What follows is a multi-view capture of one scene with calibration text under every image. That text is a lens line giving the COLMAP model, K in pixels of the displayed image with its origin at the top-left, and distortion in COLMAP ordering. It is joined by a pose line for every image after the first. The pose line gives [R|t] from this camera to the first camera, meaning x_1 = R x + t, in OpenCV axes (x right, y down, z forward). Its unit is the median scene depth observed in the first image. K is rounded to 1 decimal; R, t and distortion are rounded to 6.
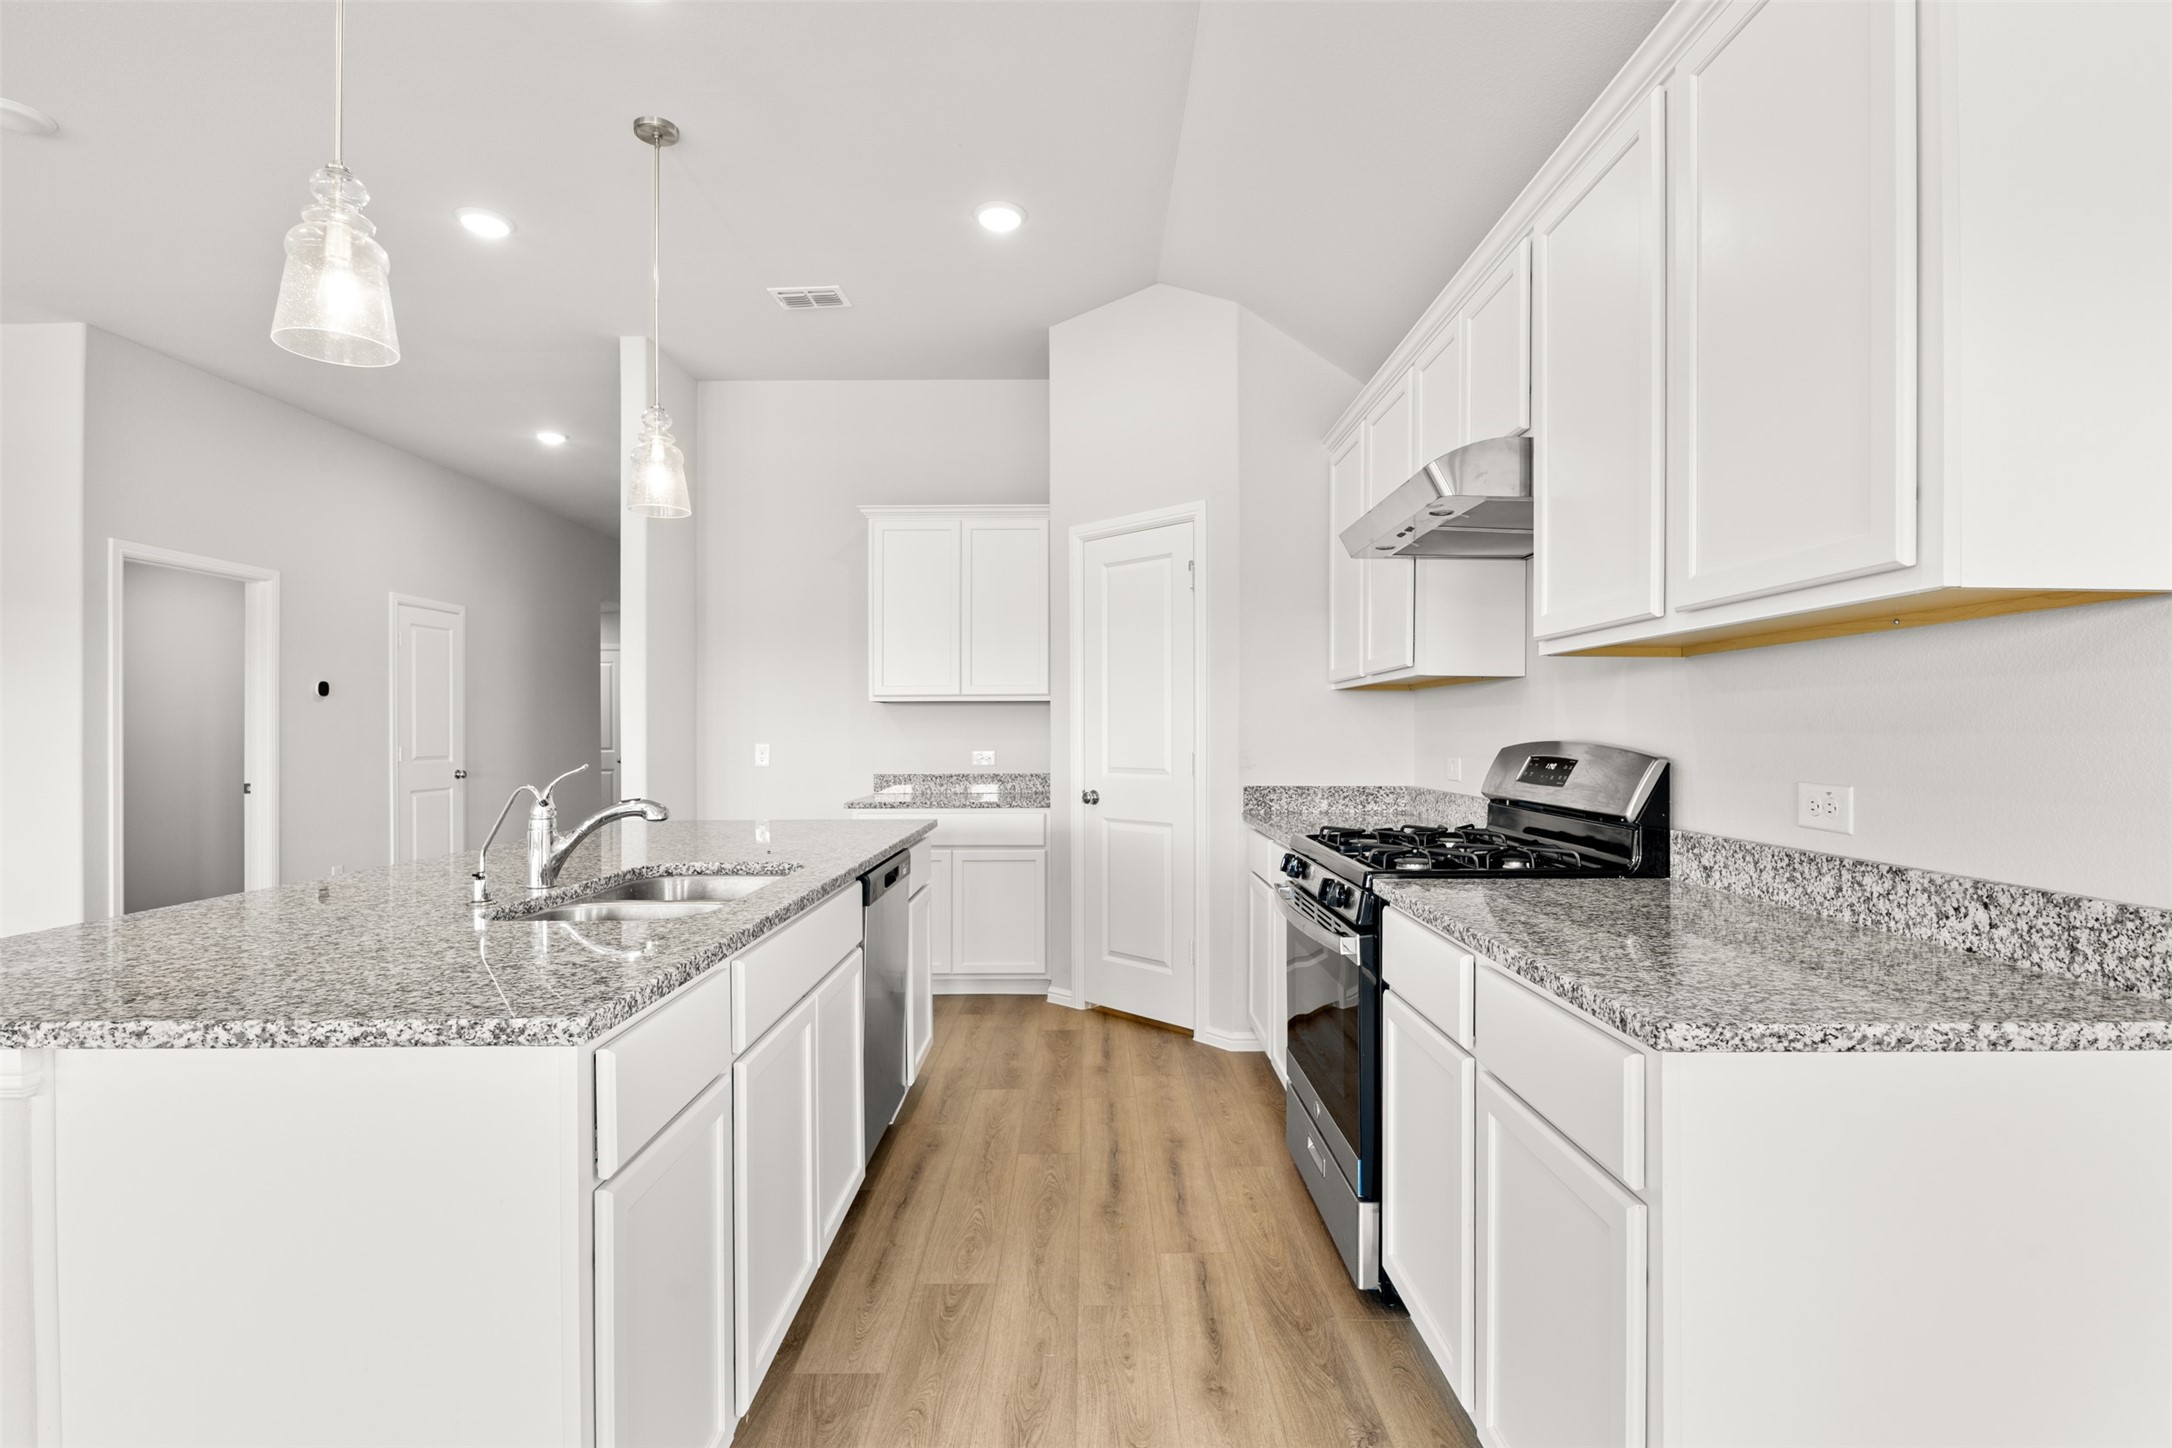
lens RADIAL K [[1013.2, 0, 1086.0], [0, 1013.2, 724.0], [0, 0, 1]] dist [0.000509, -0.000278]
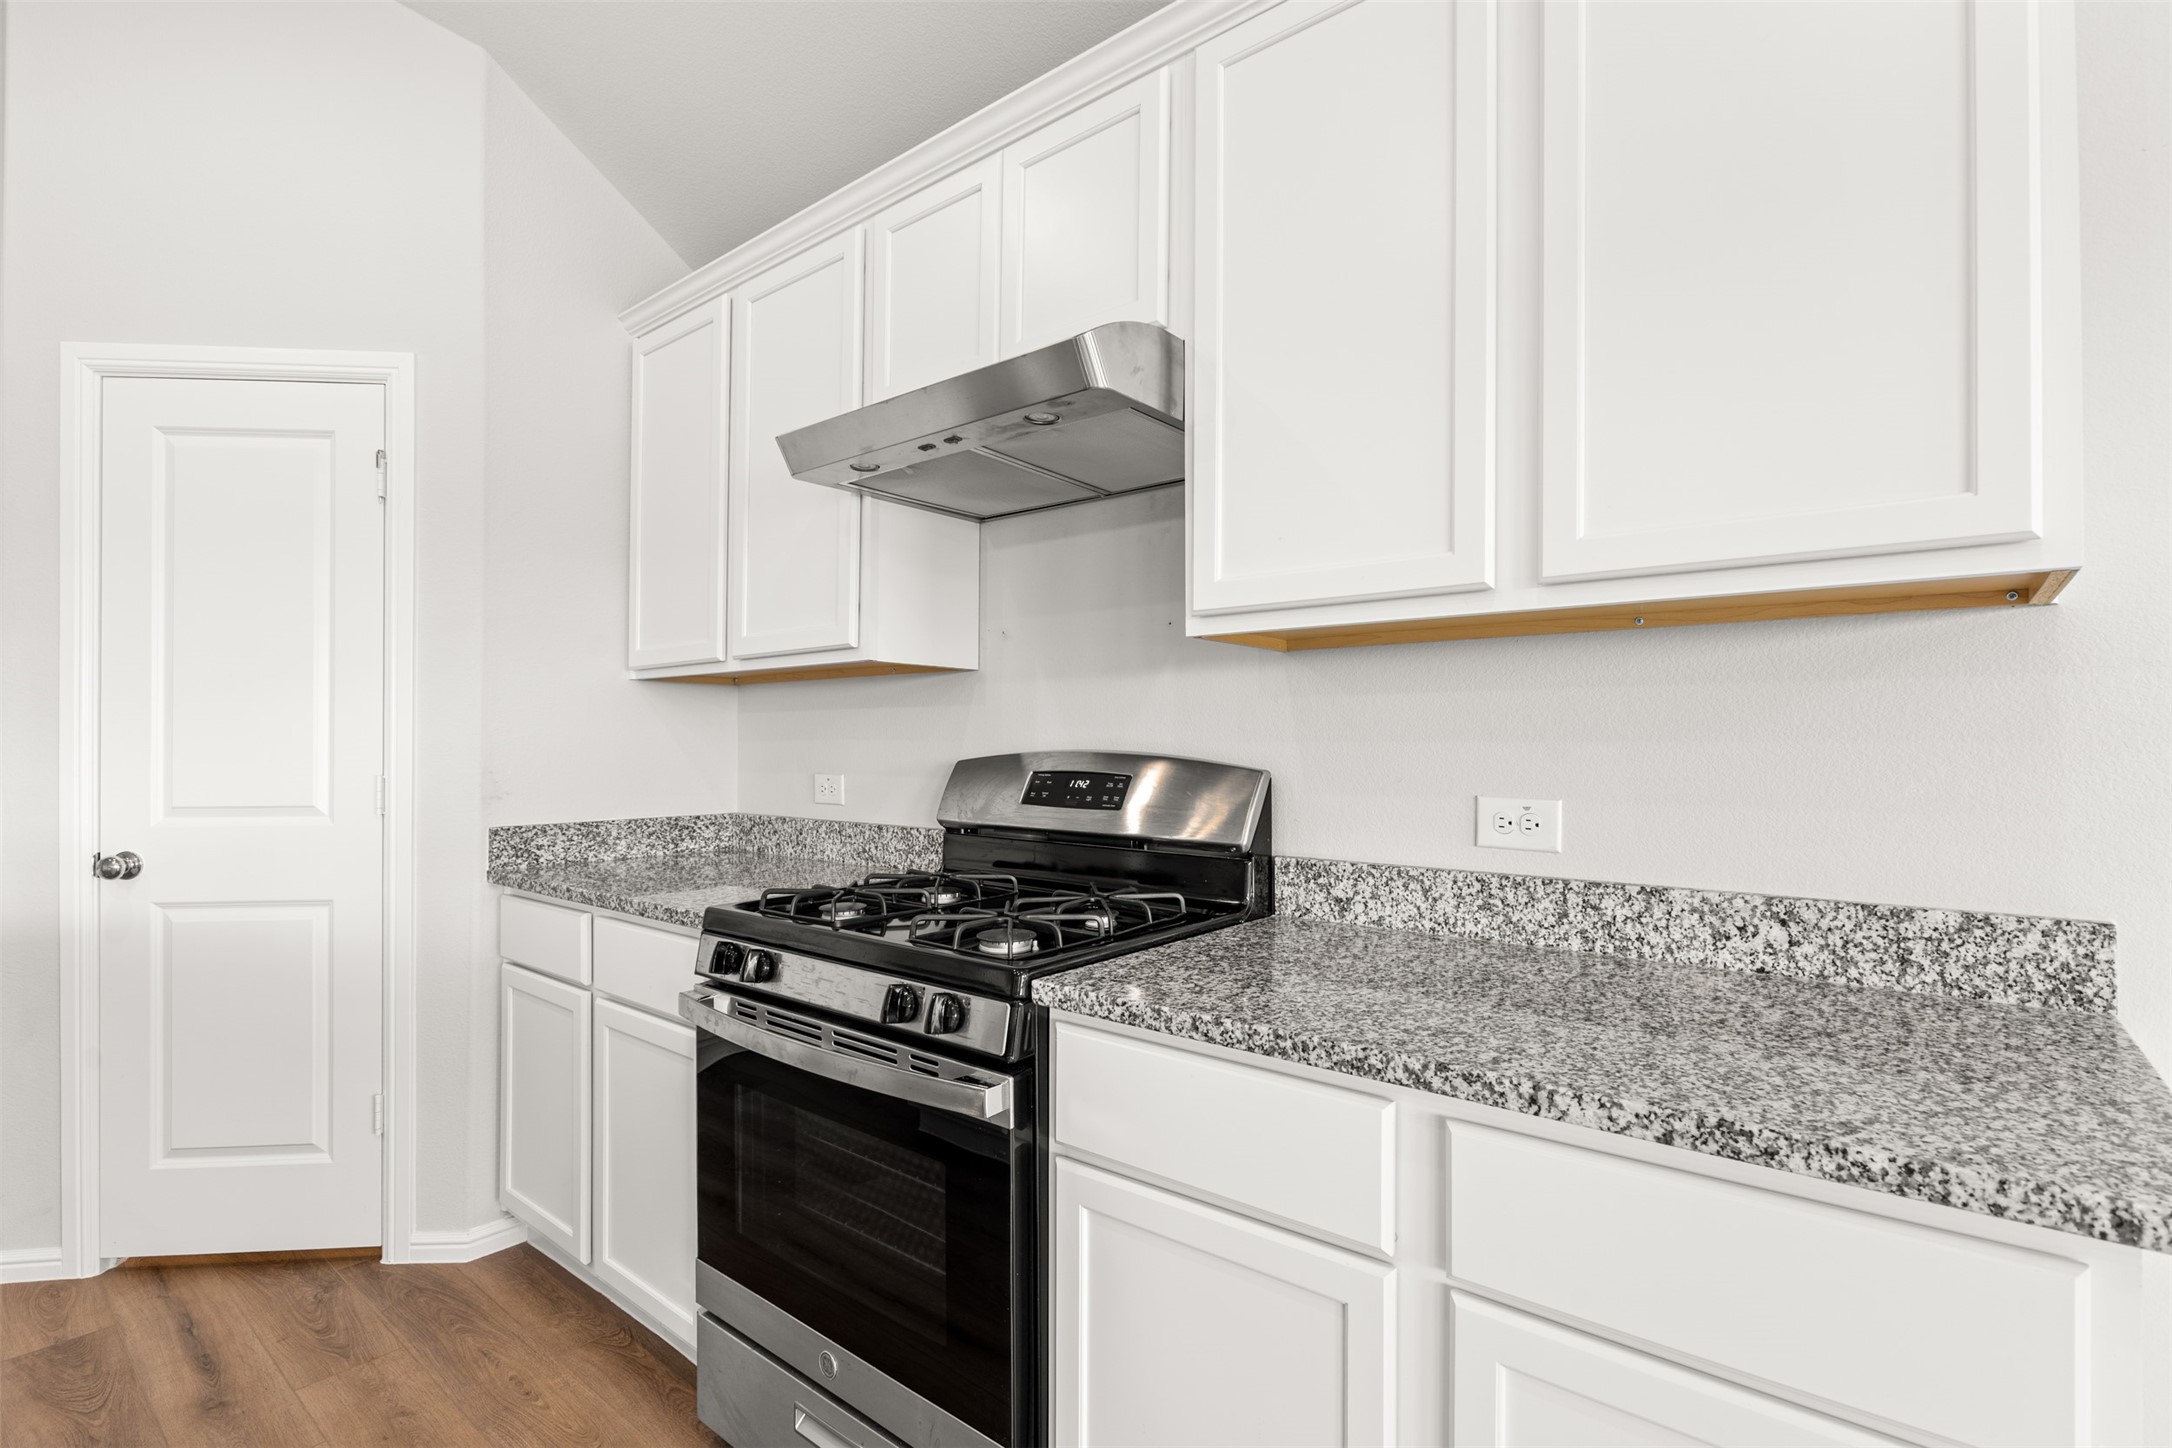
lens RADIAL K [[1010.9, 0, 1088.7], [0, 1010.9, 732.0], [0, 0, 1]] dist [0.000746, -0.003344]
pose [[0.634505, 0.006107, 0.772894, -0.123402], [-0.005371, 0.999979, -0.003492, 0.003519], [-0.772900, -0.001935, 0.634525, 0.431202]]
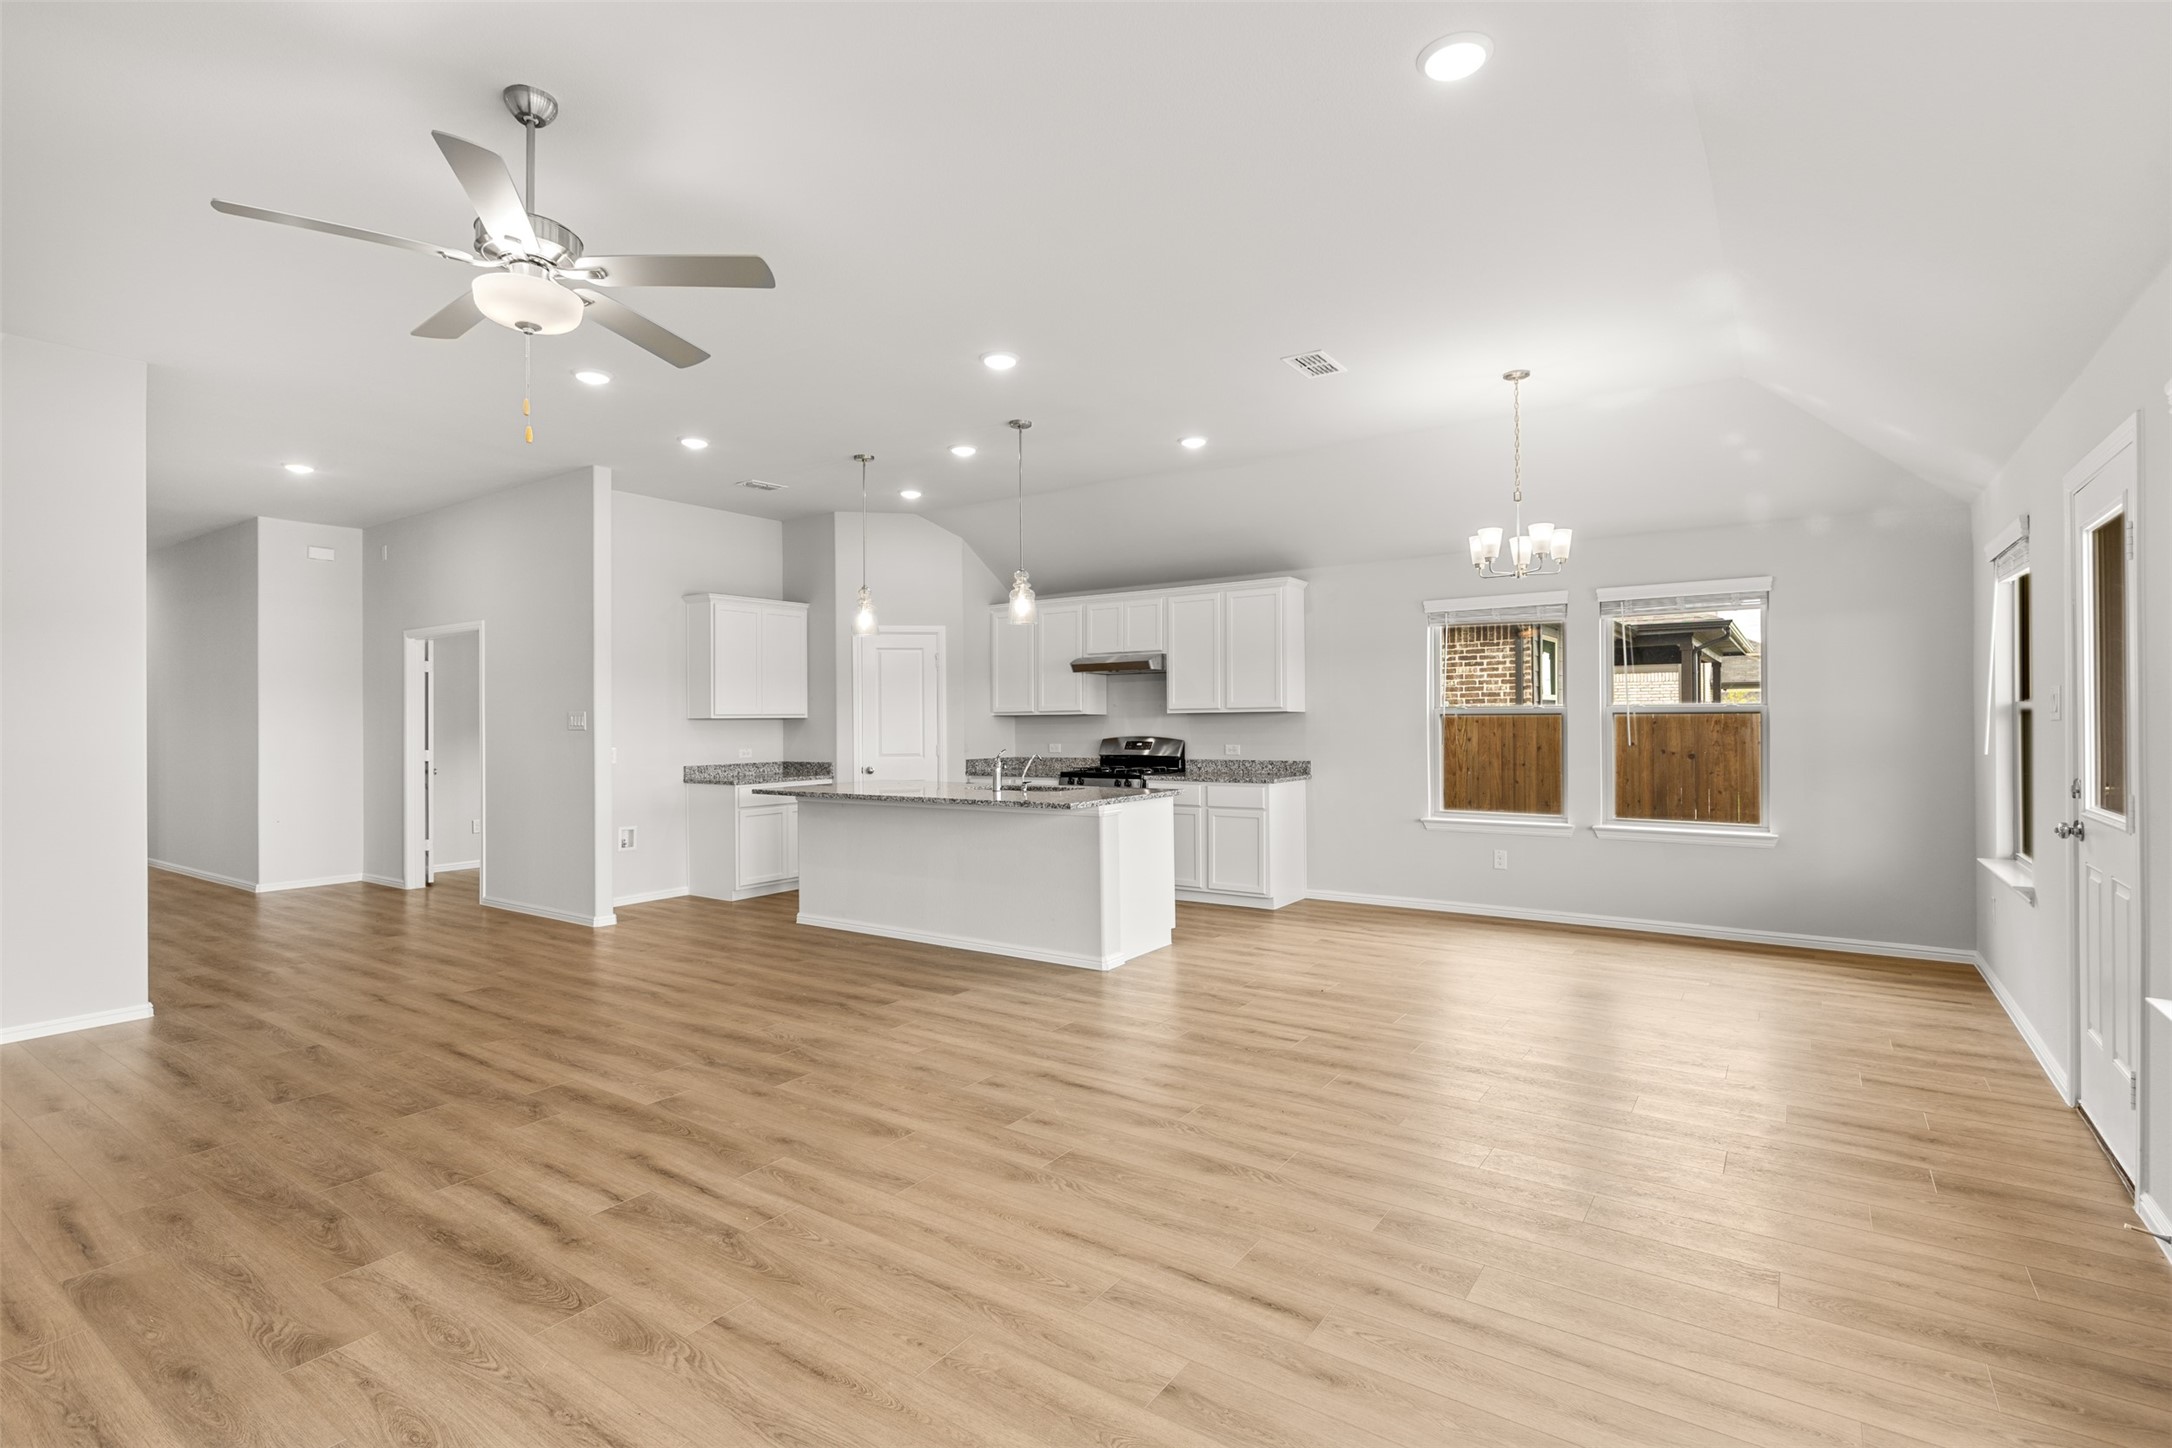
lens RADIAL K [[1025.1, 0, 1089.5], [0, 1025.1, 733.7], [0, 0, 1]] dist [0.004576, 0.000095]
pose [[0.571843, -0.011542, 0.820282, -2.035005], [0.001955, 0.999917, 0.012707, -0.030345], [-0.820361, -0.005662, 0.571818, -0.659952]]
